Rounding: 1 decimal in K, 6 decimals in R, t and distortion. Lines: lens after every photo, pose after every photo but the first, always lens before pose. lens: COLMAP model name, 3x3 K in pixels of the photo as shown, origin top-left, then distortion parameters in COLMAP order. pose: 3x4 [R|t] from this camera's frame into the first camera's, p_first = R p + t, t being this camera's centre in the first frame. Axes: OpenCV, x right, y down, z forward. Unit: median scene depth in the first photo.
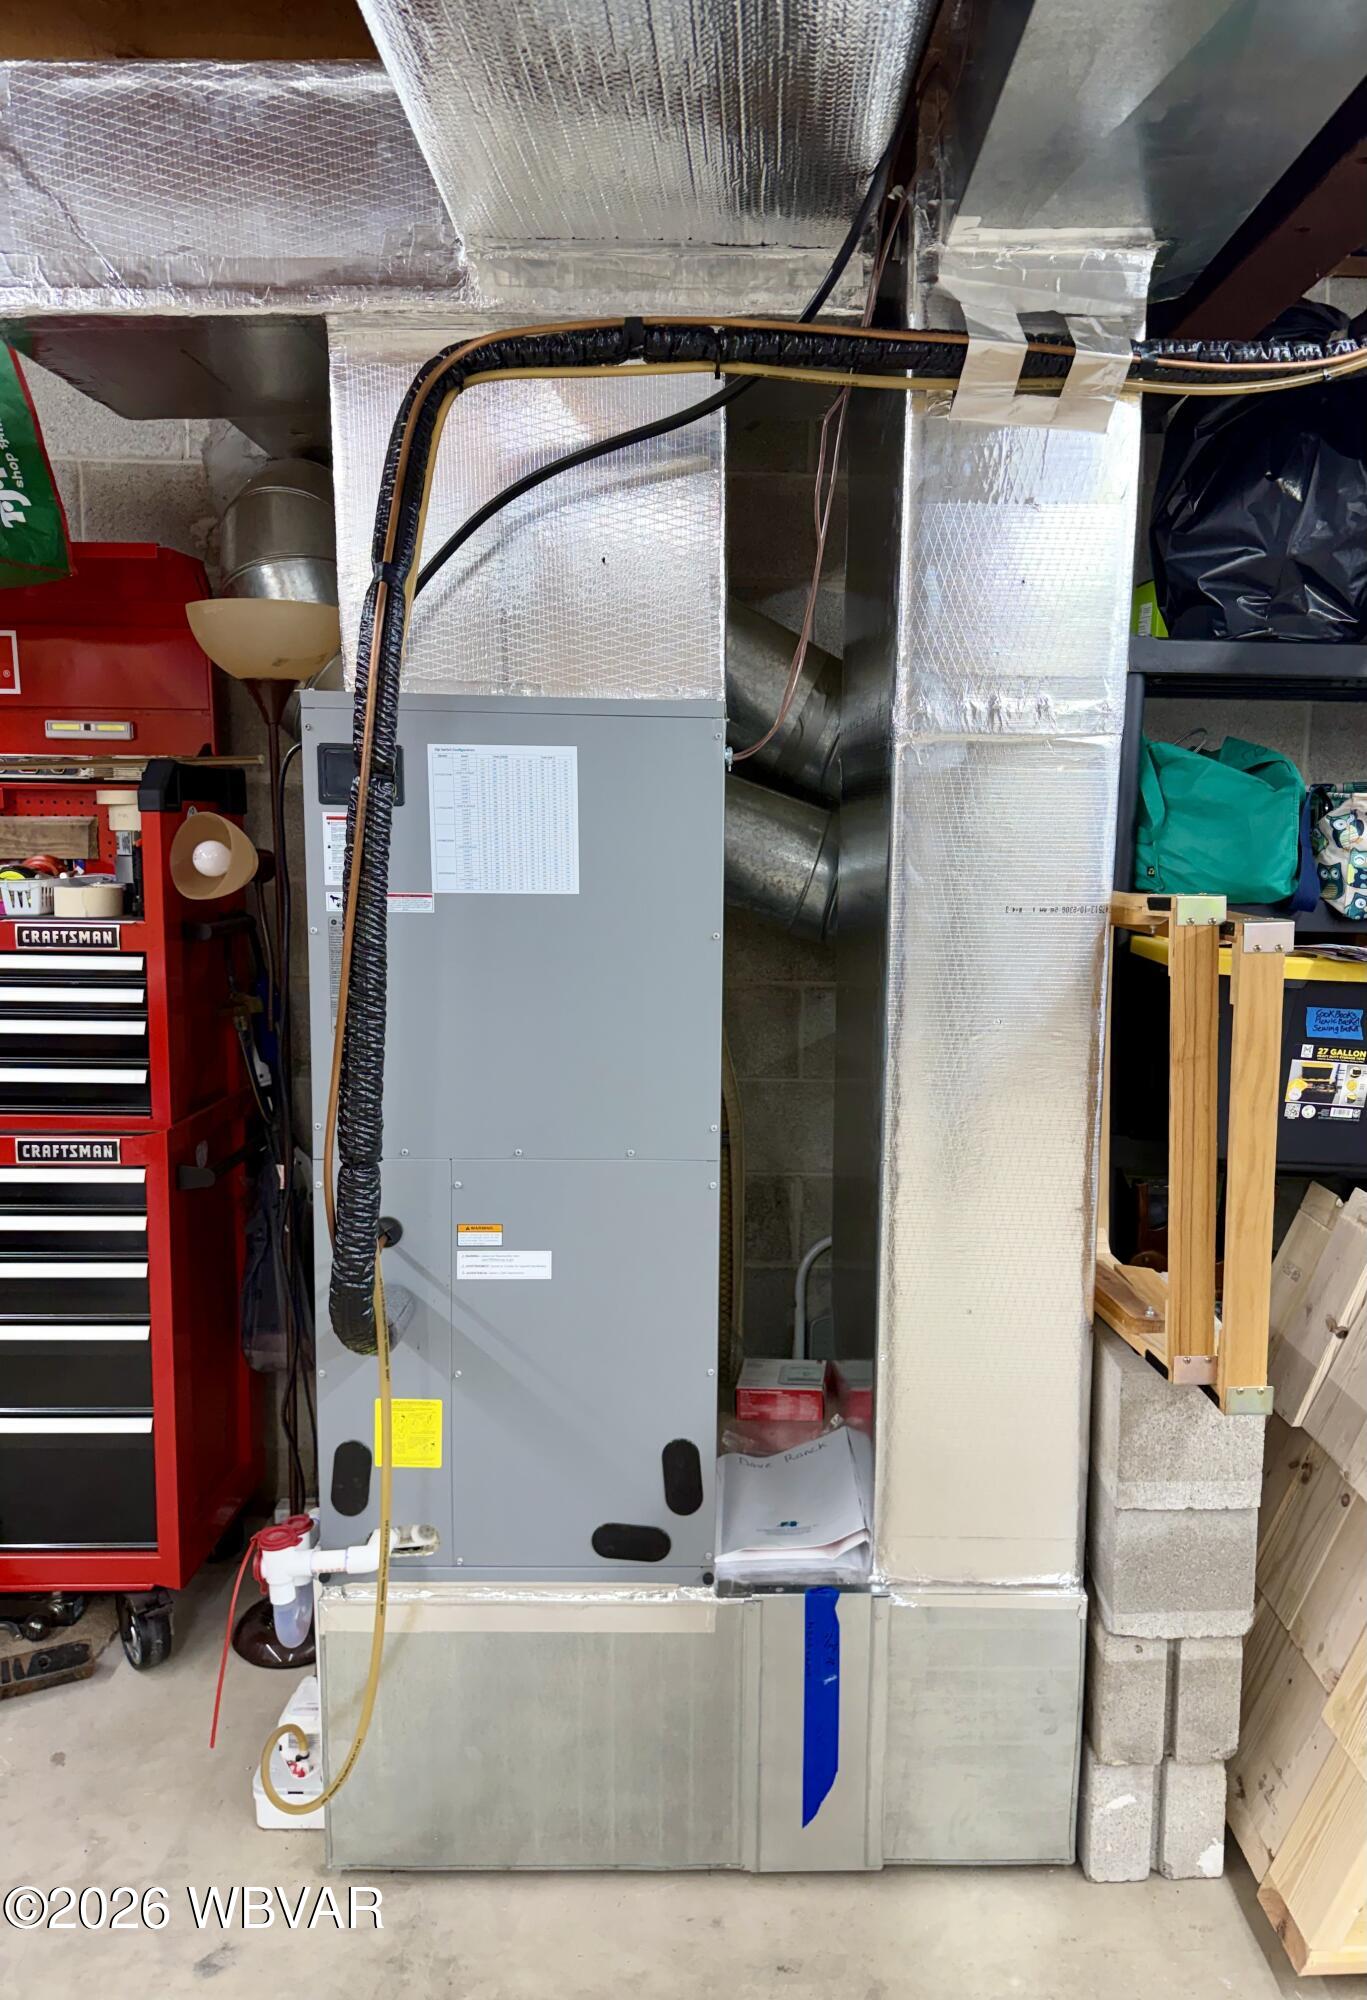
lens RADIAL K [[1438.5, 0, 694.0], [0, 1438.5, 1005.6], [0, 0, 1]] dist [-0.000311, 0.005179]
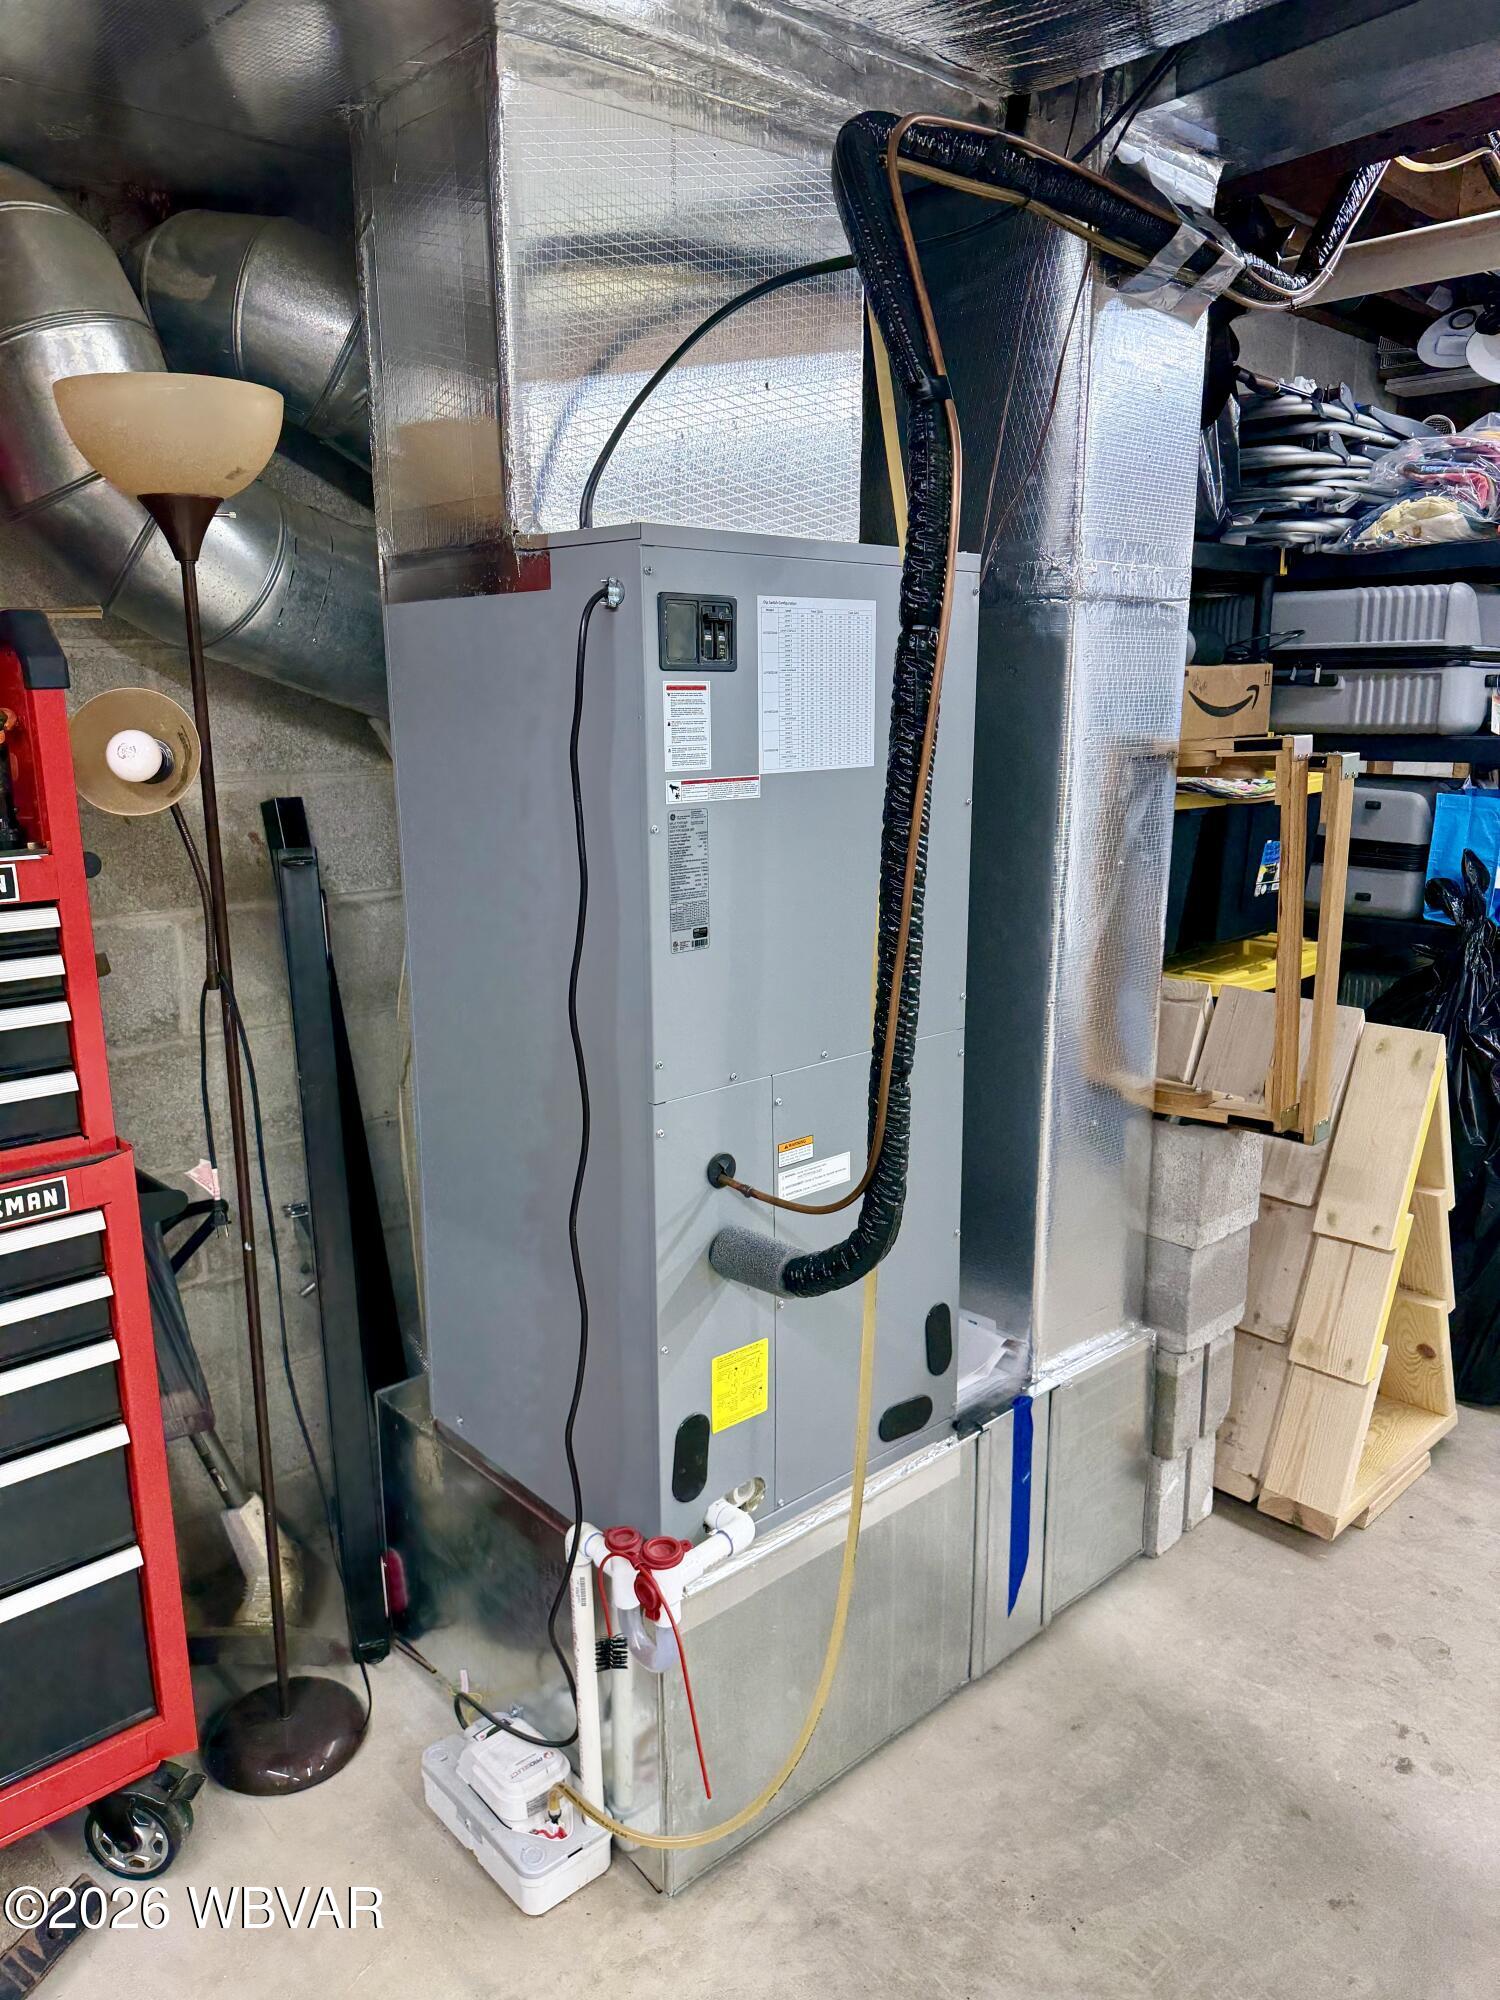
lens RADIAL K [[1474.6, 0, 721.3], [0, 1474.6, 1037.7], [0, 0, 1]] dist [0.029227, -0.018766]
pose [[0.738103, -0.173662, 0.651955, -0.765978], [0.108560, 0.984284, 0.139280, -0.045842], [-0.665896, -0.032026, 0.745357, 0.327372]]
